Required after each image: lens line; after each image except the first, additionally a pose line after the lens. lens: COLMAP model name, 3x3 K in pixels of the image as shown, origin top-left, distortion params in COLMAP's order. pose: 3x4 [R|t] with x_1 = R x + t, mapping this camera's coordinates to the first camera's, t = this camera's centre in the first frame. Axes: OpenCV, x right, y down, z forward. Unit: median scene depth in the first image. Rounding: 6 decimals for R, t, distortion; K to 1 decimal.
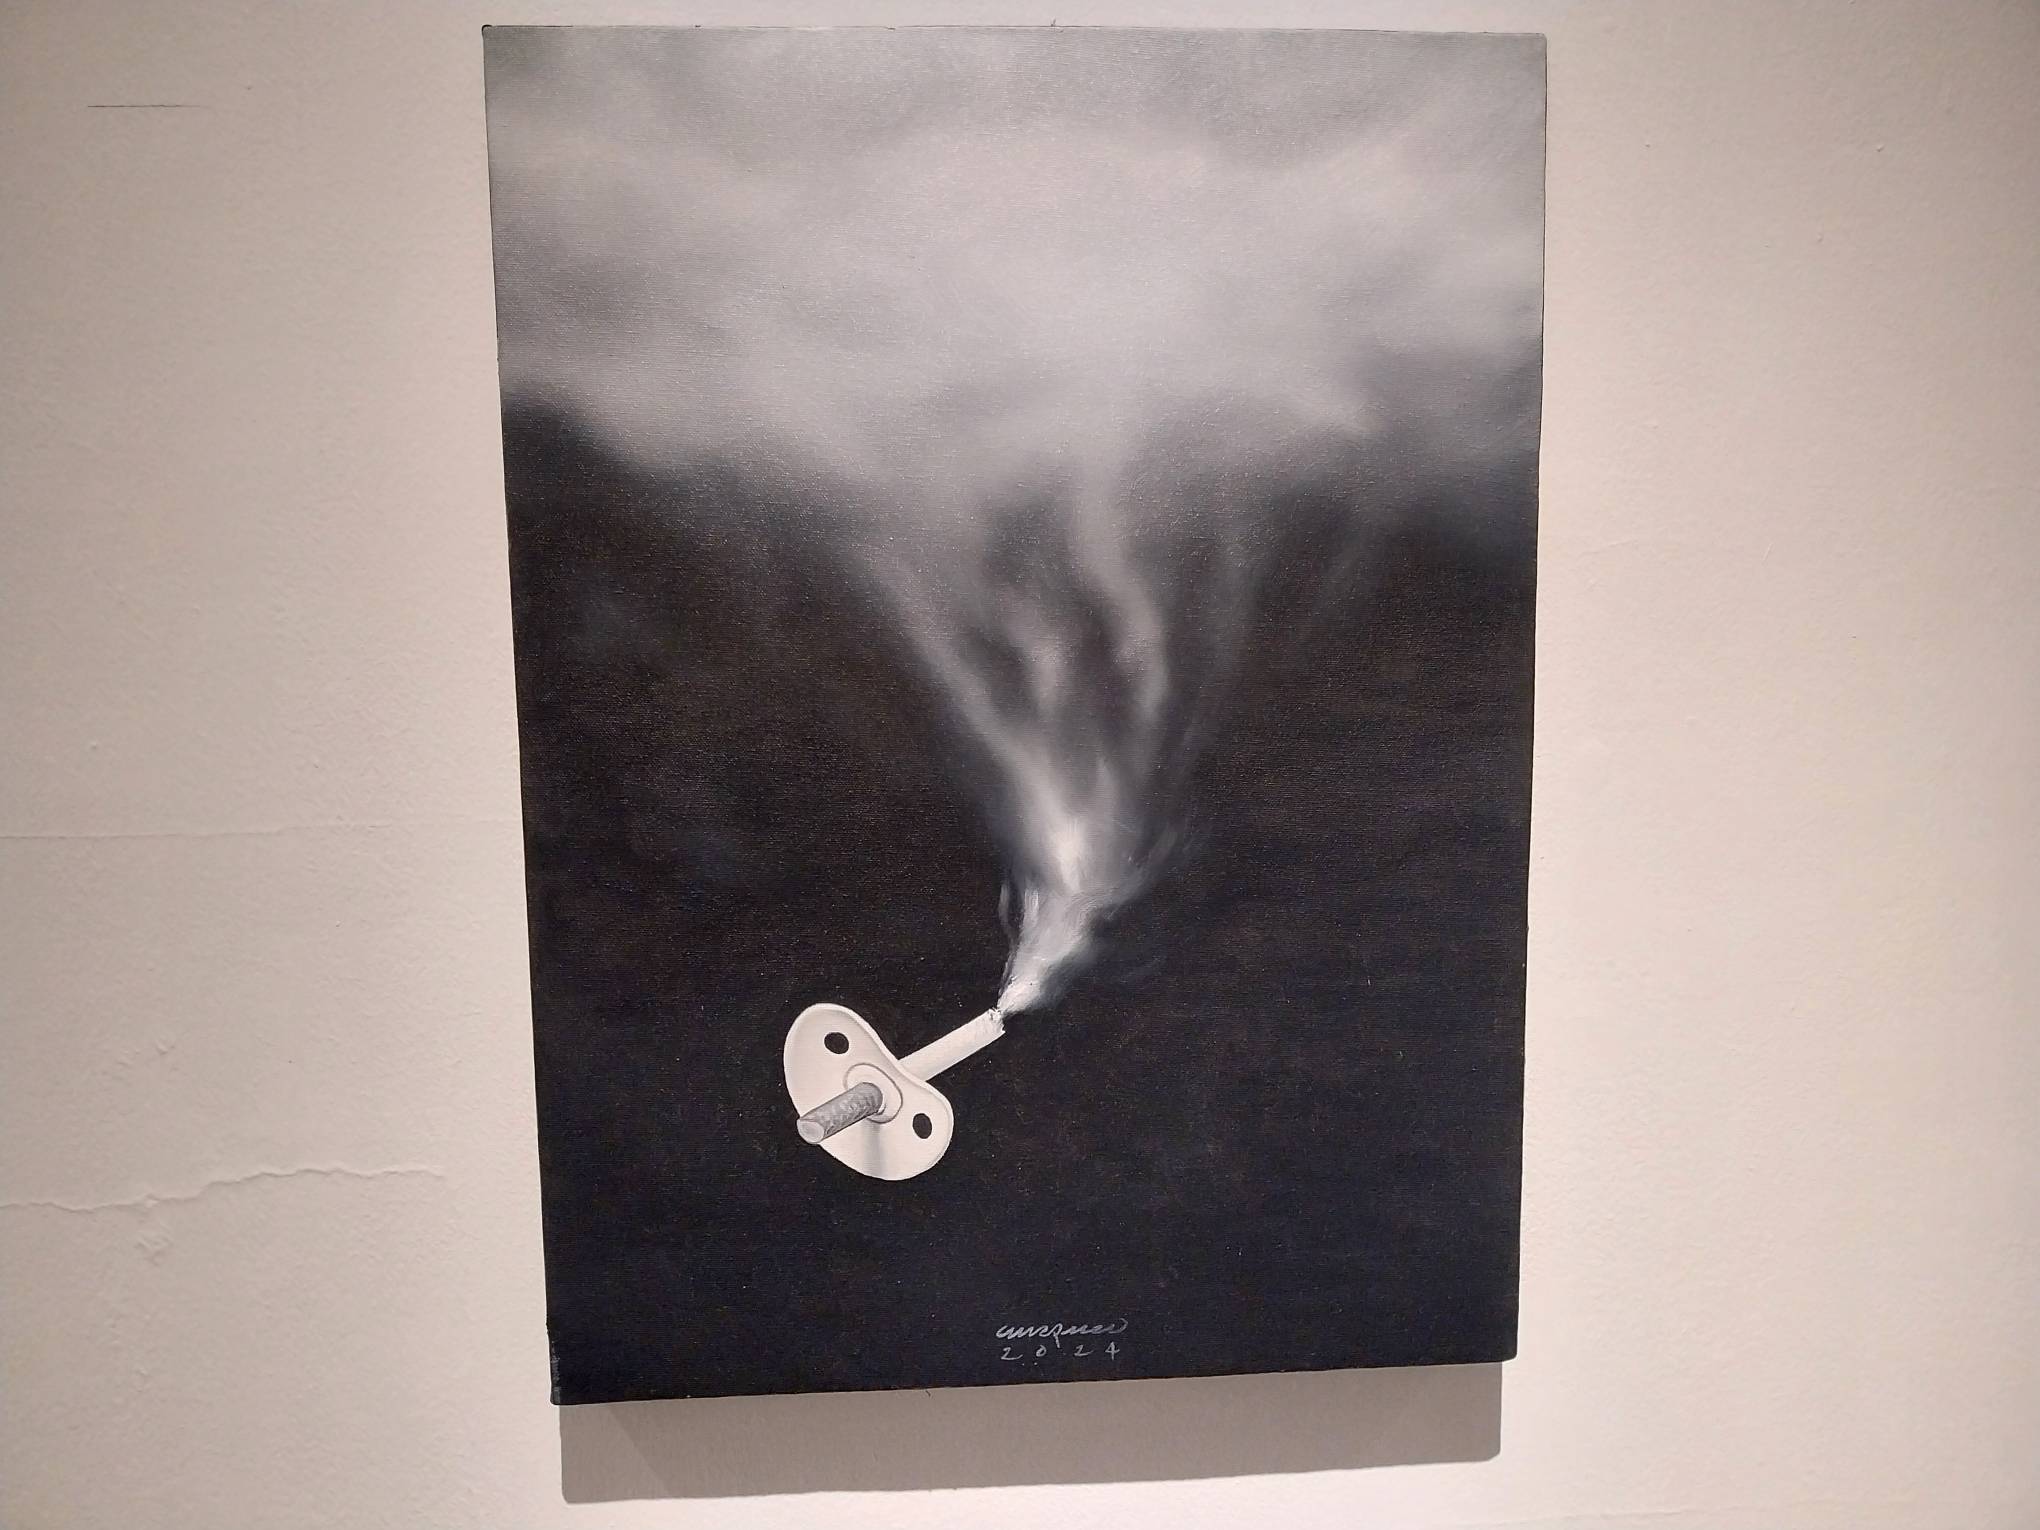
lens RADIAL K [[1542.4, 0, 1020.0], [0, 1542.4, 765.0], [0, 0, 1]] dist [0.065236, -0.001551]
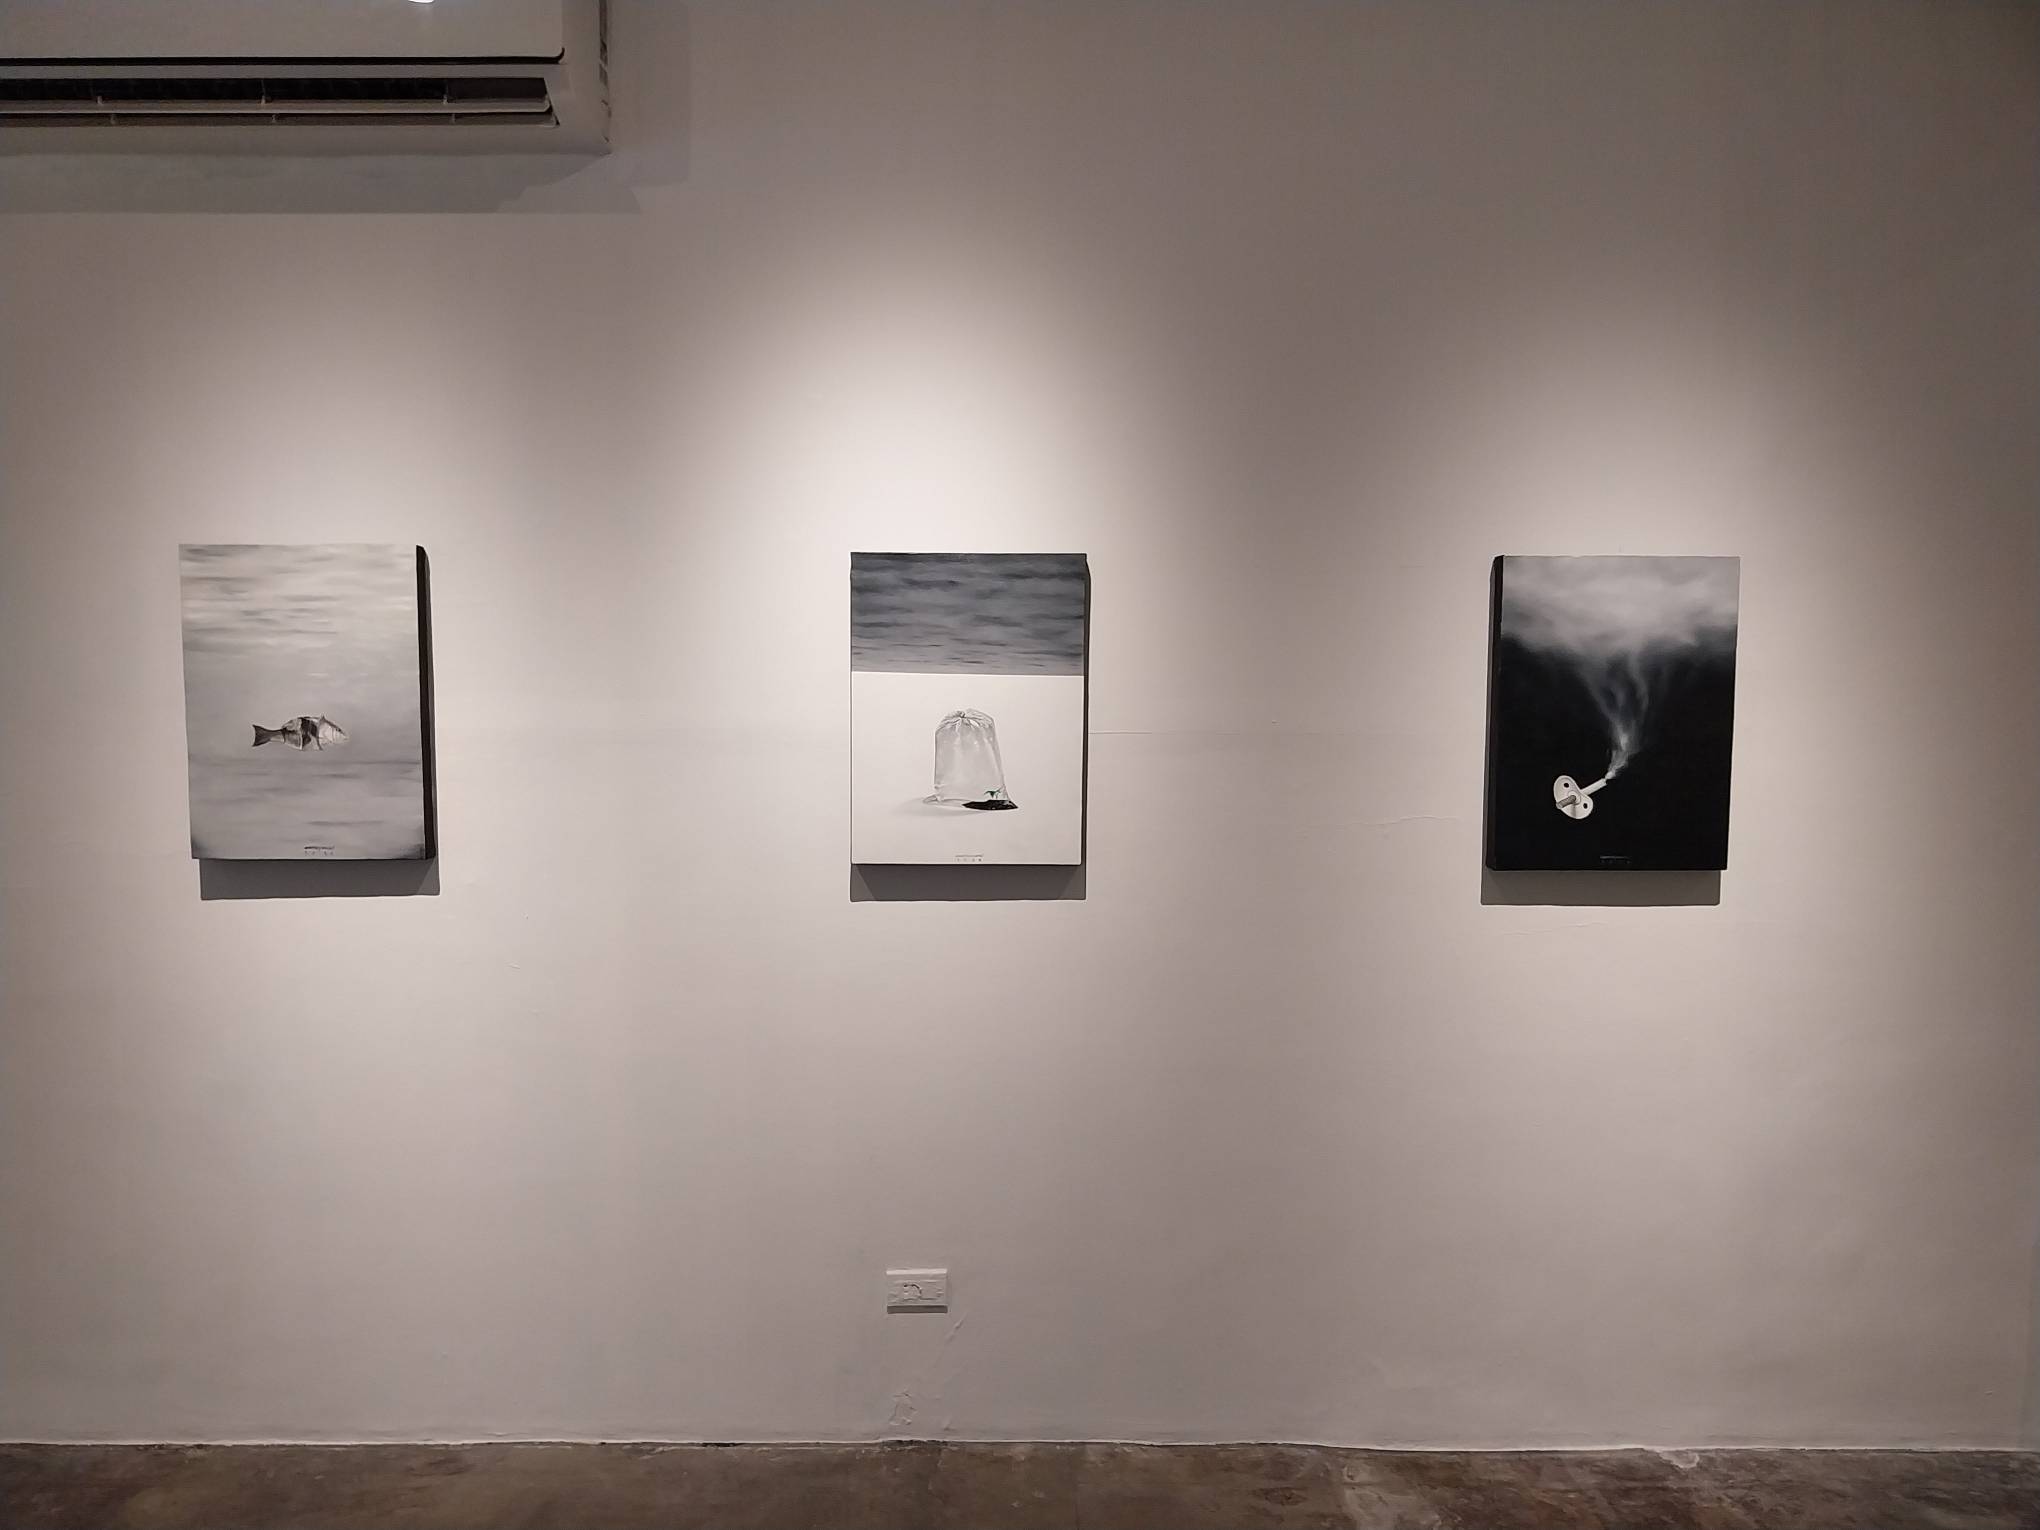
lens RADIAL K [[1542.4, 0, 1020.0], [0, 1542.4, 765.0], [0, 0, 1]] dist [0.065236, -0.001551]
pose [[0.999668, 0.024524, -0.007907, -1.611176], [-0.024911, 0.998264, -0.053370, 0.396174], [0.006584, 0.053549, 0.998544, -3.325139]]
